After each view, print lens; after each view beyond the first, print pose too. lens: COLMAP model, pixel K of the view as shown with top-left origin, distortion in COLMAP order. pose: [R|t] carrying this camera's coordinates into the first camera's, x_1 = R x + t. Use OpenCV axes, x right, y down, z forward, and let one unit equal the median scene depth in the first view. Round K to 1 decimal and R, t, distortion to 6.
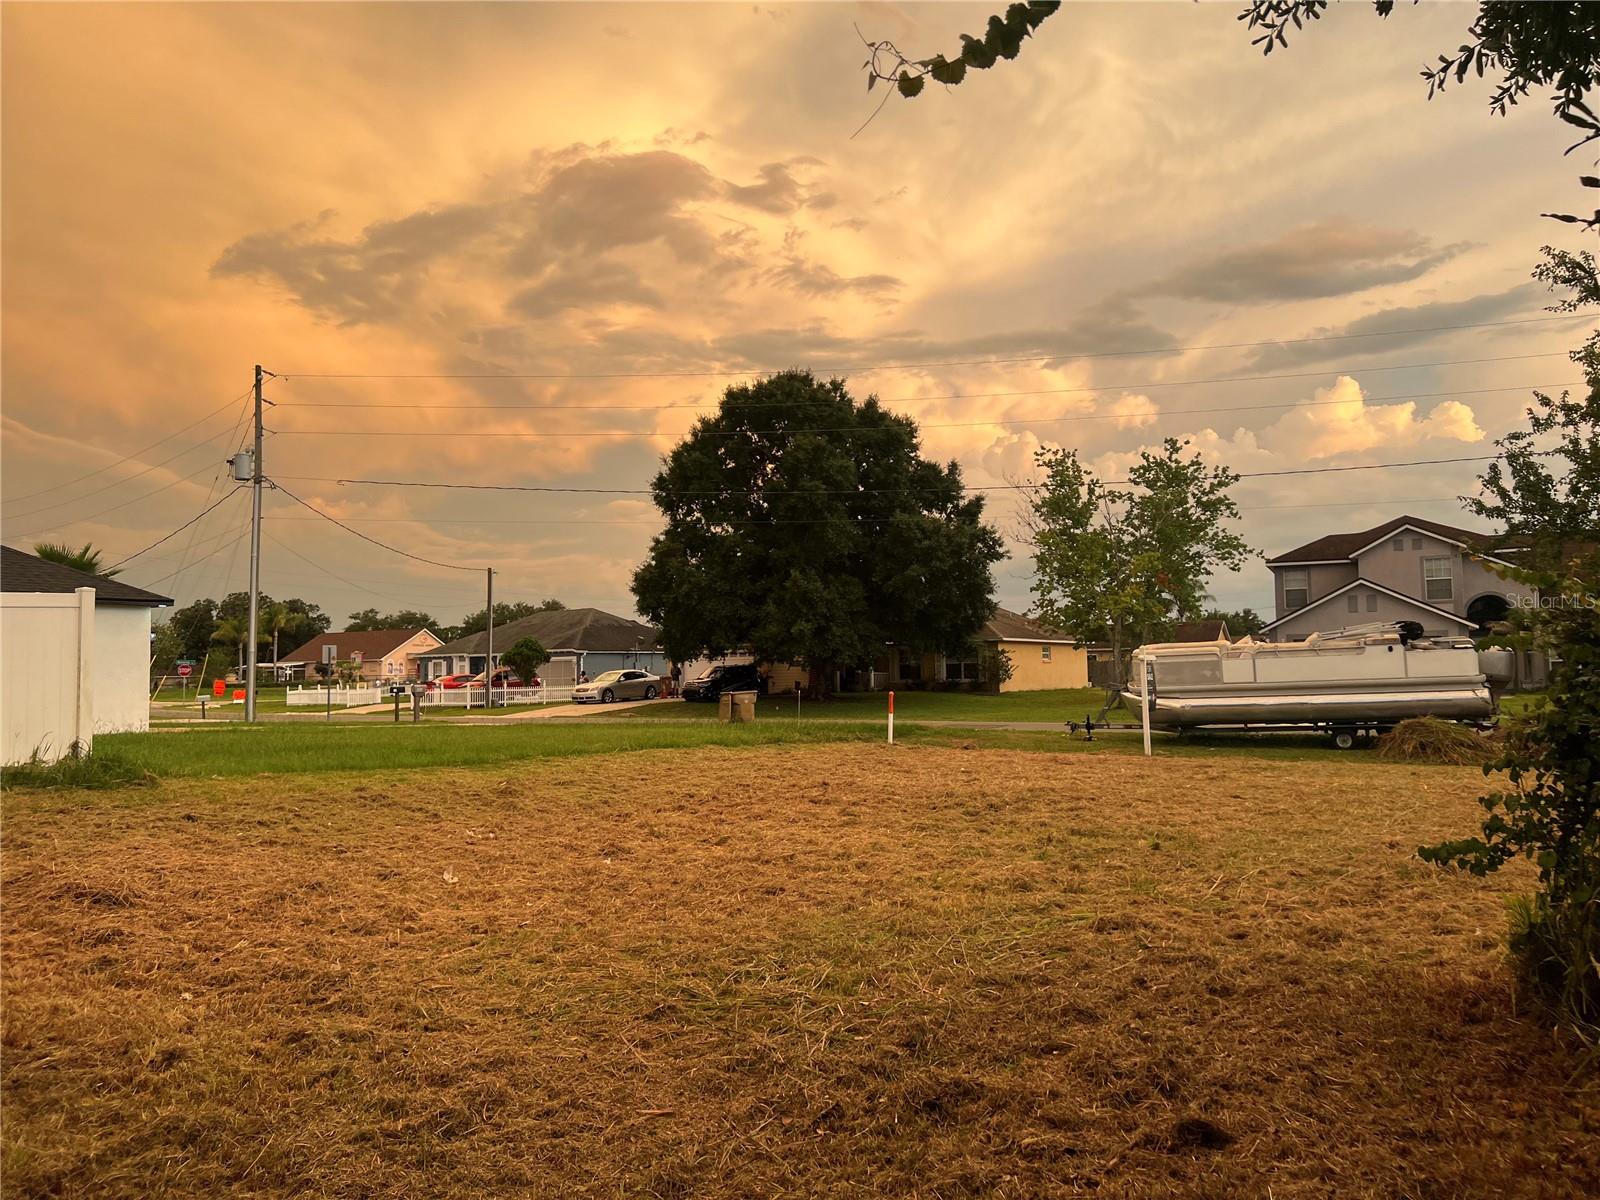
lens RADIAL K [[1196.4, 0, 801.1], [0, 1196.4, 591.4], [0, 0, 1]] dist [0.056476, -0.056286]
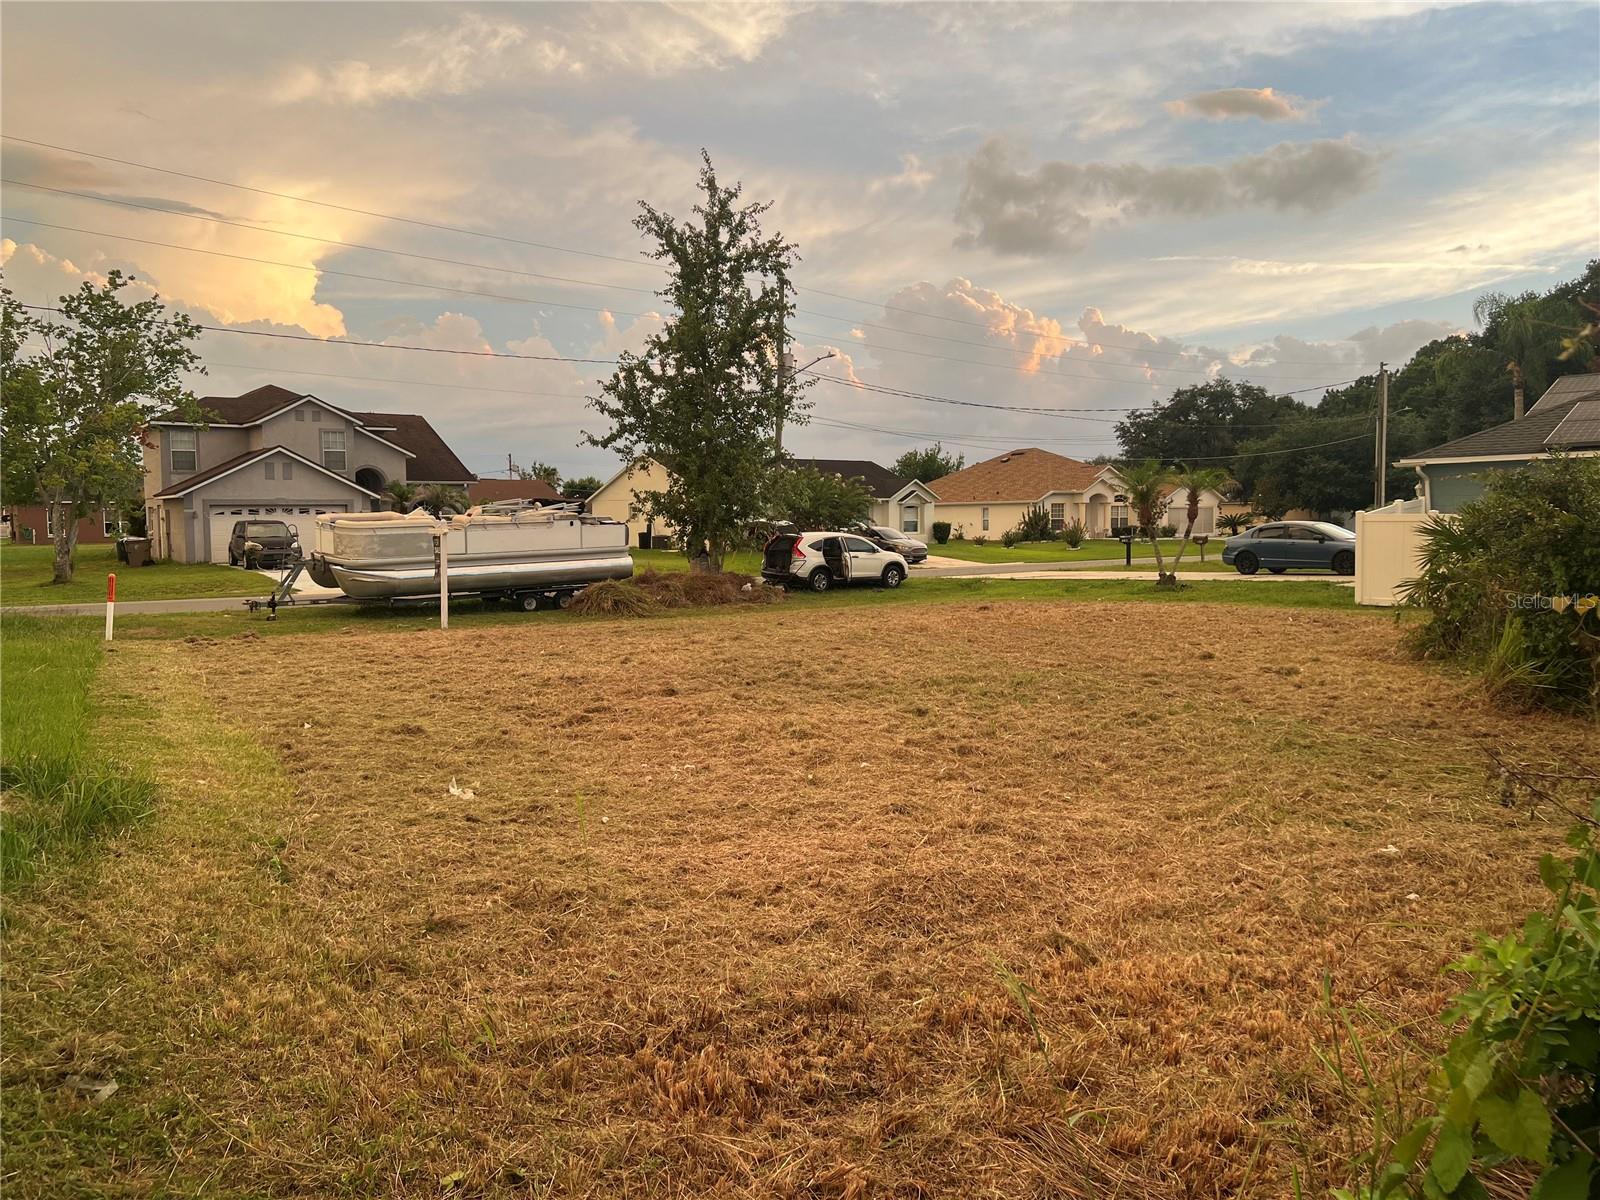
lens RADIAL K [[1196.4, 0, 795.3], [0, 1196.4, 601.1], [0, 0, 1]] dist [0.056476, -0.056286]
pose [[0.458524, -0.052023, 0.887158, -0.261171], [-0.058273, 0.994377, 0.088428, 0.004007], [-0.886769, -0.092244, 0.452914, 0.156545]]
